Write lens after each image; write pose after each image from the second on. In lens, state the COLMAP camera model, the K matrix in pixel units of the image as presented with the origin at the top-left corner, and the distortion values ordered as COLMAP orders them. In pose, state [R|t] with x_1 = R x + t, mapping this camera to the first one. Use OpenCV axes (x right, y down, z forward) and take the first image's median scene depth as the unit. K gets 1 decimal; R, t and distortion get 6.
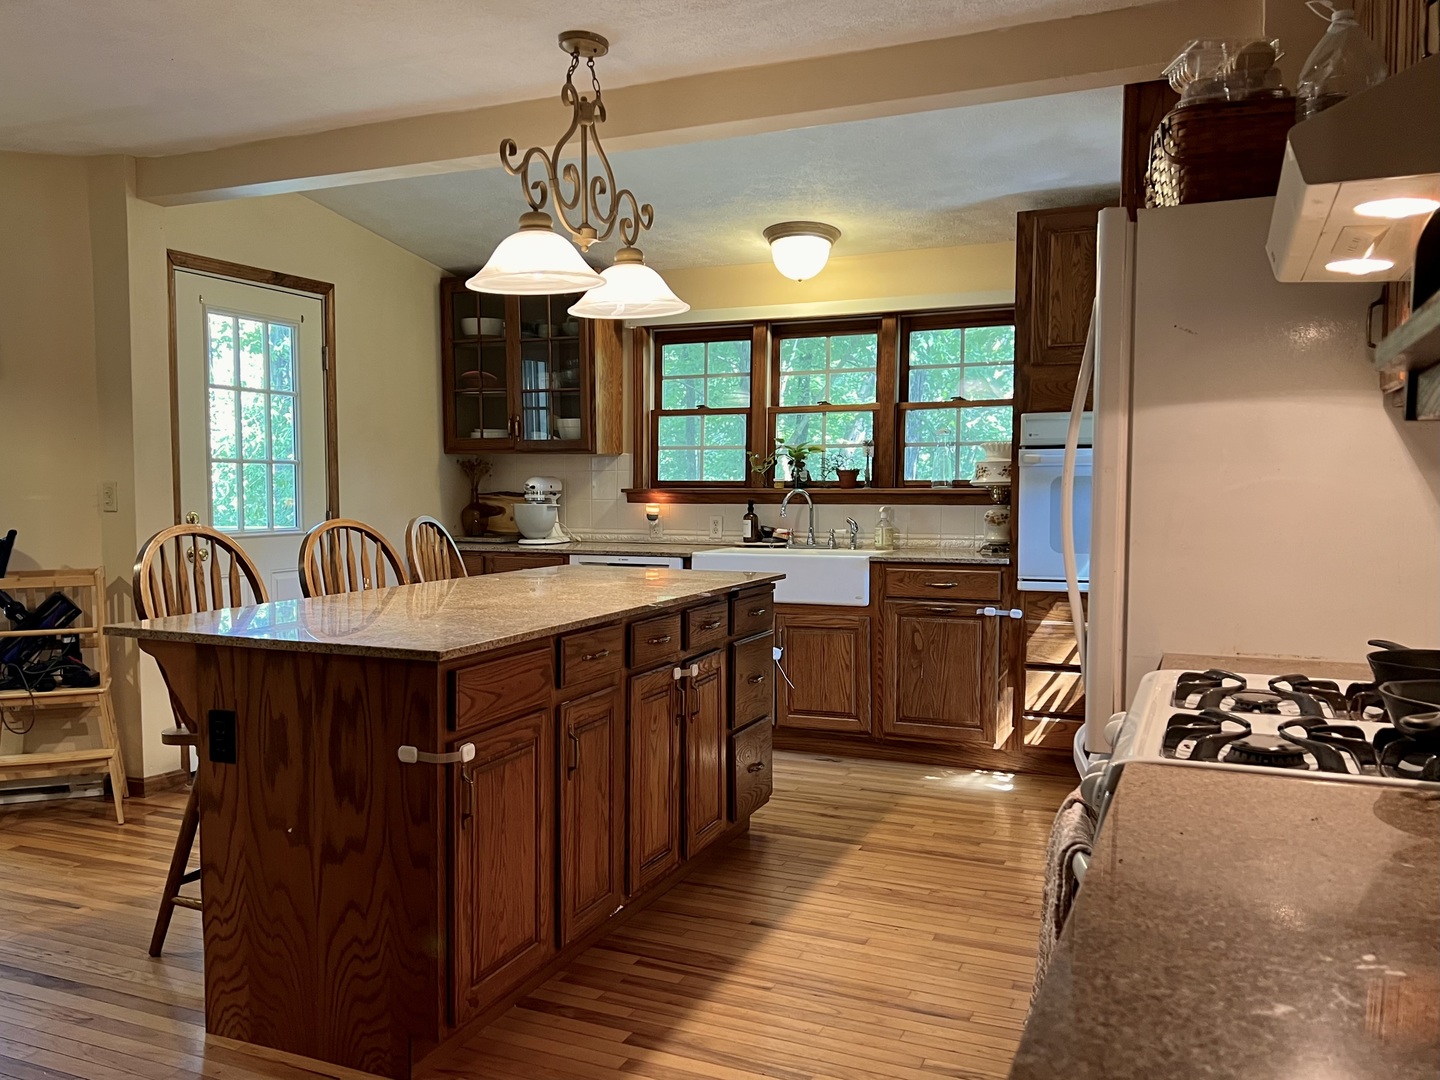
lens RADIAL K [[1238.3, 0, 633.2], [0, 1238.3, 588.5], [0, 0, 1]] dist [0.101531, -0.186715]
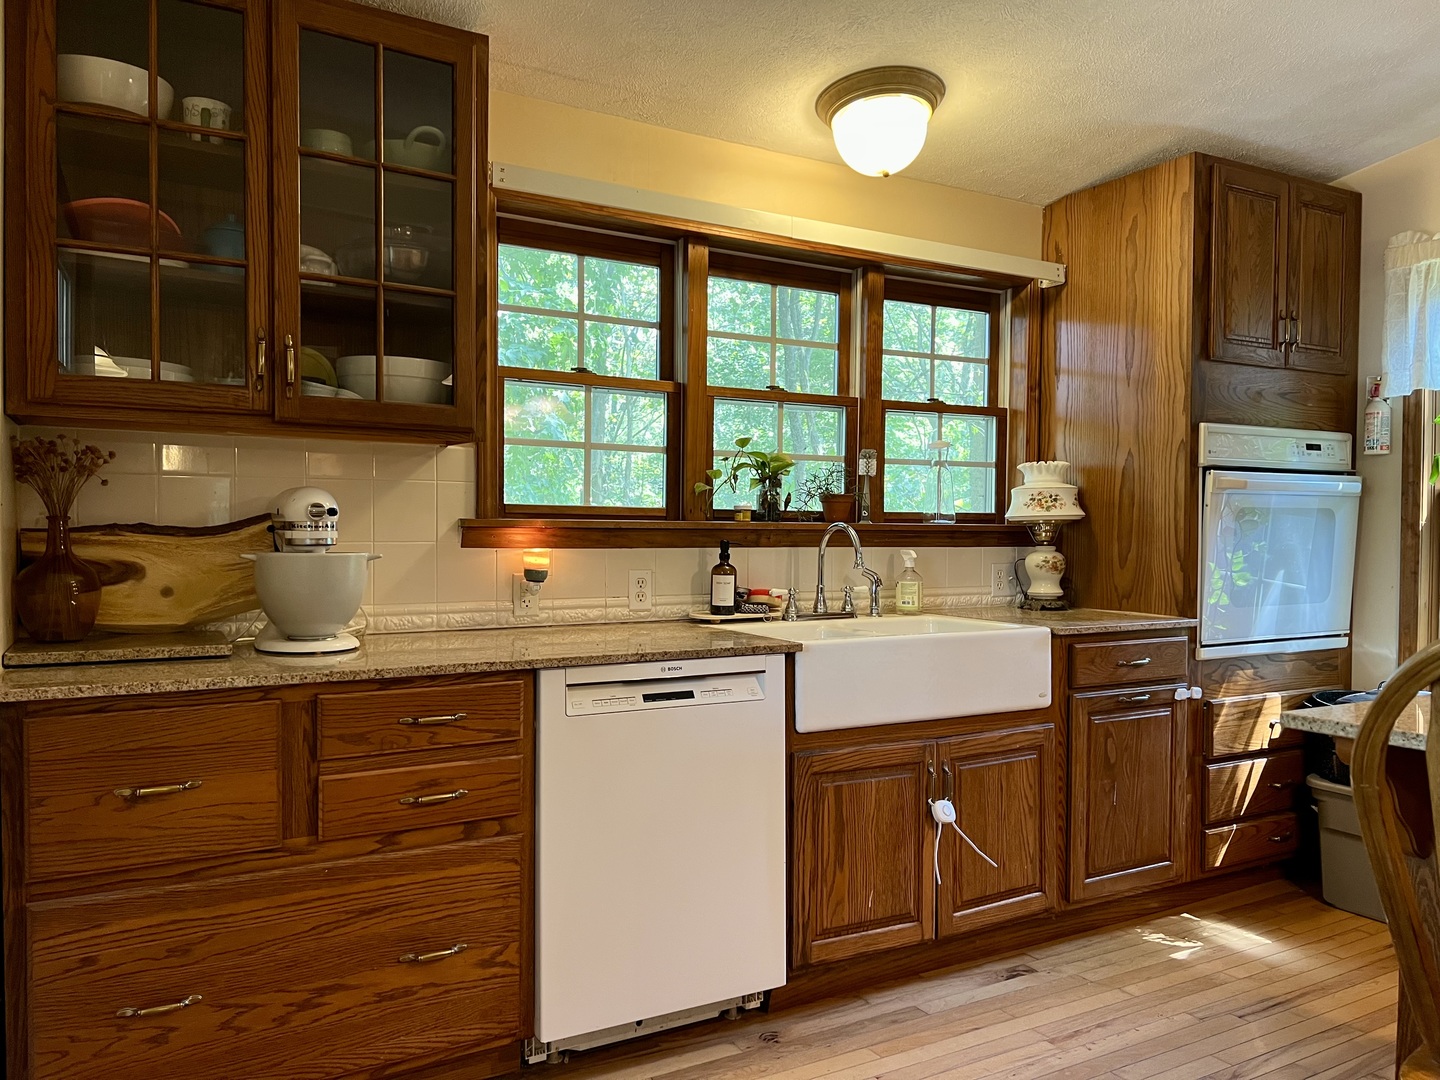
lens RADIAL K [[1067.9, 0, 731.6], [0, 1067.9, 556.1], [0, 0, 1]] dist [0.080406, -0.103515]
pose [[0.565766, -0.014758, 0.824434, -0.337454], [0.065488, 0.997486, -0.027085, -0.055191], [-0.821961, 0.069315, 0.565310, 0.781037]]
